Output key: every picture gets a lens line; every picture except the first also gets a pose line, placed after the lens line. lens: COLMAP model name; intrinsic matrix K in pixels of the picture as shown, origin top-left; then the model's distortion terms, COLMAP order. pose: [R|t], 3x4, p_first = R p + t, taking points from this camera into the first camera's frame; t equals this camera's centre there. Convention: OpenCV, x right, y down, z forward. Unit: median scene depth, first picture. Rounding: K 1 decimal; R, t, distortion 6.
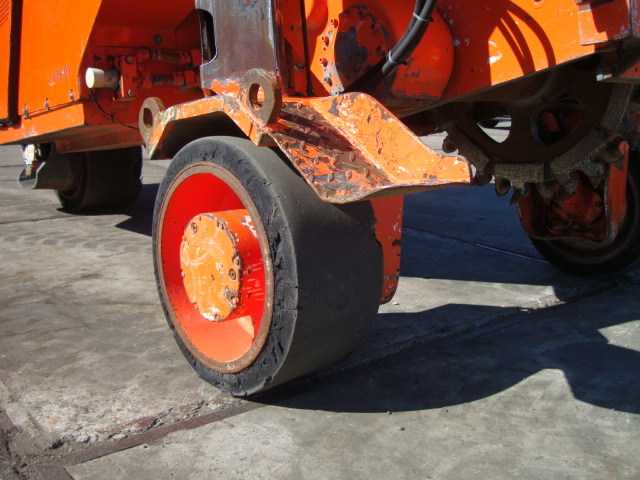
lens RADIAL K [[680.1, 0, 320.0], [0, 680.1, 240.0], [0, 0, 1]] dist [-0.092822, -0.063872]
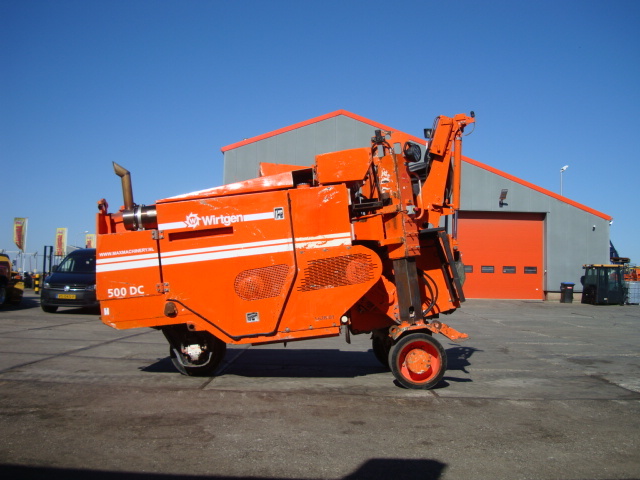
lens RADIAL K [[680.1, 0, 320.0], [0, 680.1, 240.0], [0, 0, 1]] dist [-0.092822, -0.063872]
pose [[0.644976, 0.029198, 0.763645, -3.847398], [0.162567, 0.971156, -0.174436, -0.067050], [-0.746712, 0.236651, 0.621625, -1.430542]]
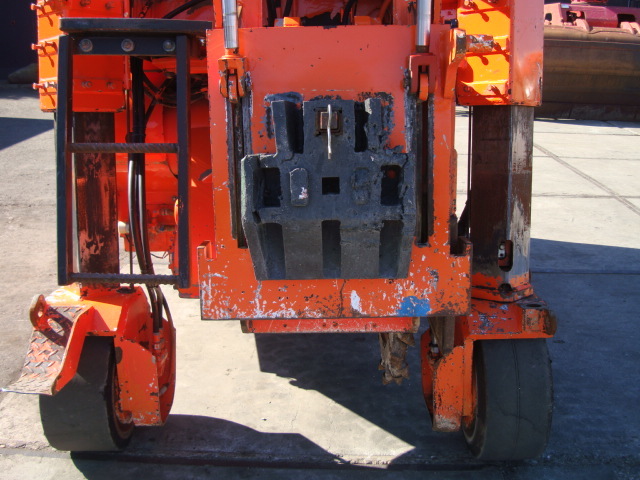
lens RADIAL K [[680.1, 0, 320.0], [0, 680.1, 240.0], [0, 0, 1]] dist [-0.092822, -0.063872]
pose [[0.753044, 0.180022, -0.632864, 1.356249], [-0.131069, 0.983609, 0.123834, -0.604655], [0.644783, -0.010304, 0.764296, 0.065756]]
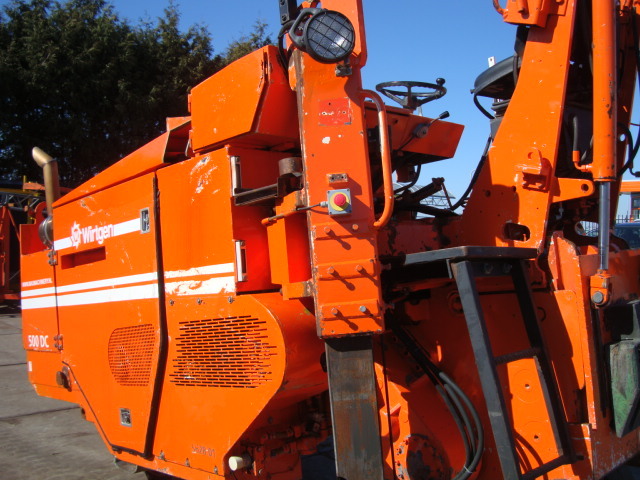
lens RADIAL K [[680.1, 0, 320.0], [0, 680.1, 240.0], [0, 0, 1]] dist [-0.092822, -0.063872]
pose [[0.999039, -0.017743, 0.040078, -0.257487], [0.025144, 0.980979, -0.192479, -0.545897], [-0.035900, 0.193301, 0.980482, -0.675428]]
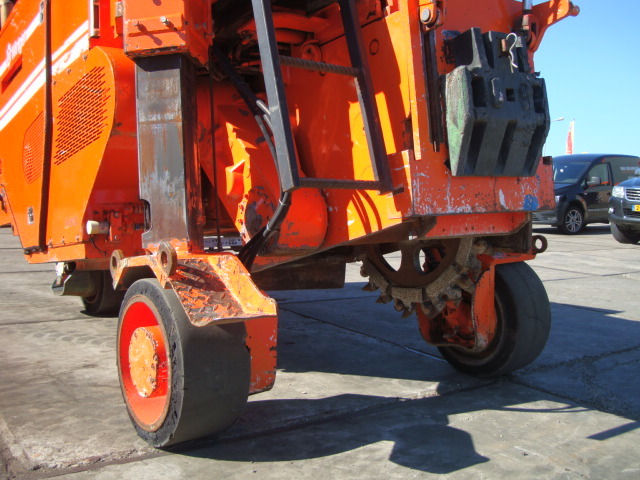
lens RADIAL K [[680.1, 0, 320.0], [0, 680.1, 240.0], [0, 0, 1]] dist [-0.092822, -0.063872]
pose [[0.996920, 0.006626, -0.078149, 0.338070], [-0.017409, 0.990261, -0.138130, -0.028969], [0.076473, 0.139065, 0.987326, -0.499445]]
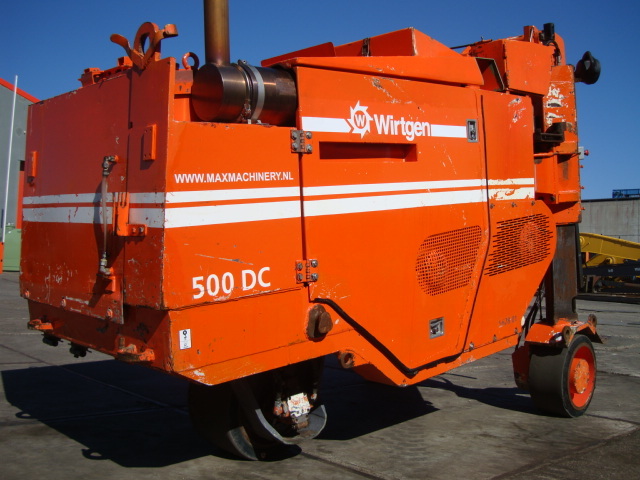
lens RADIAL K [[680.1, 0, 320.0], [0, 680.1, 240.0], [0, 0, 1]] dist [-0.092822, -0.063872]
pose [[-0.051583, -0.003938, 0.998661, -2.986290], [0.176312, 0.984249, 0.012988, -0.782835], [-0.982982, 0.176746, -0.050076, 2.100268]]
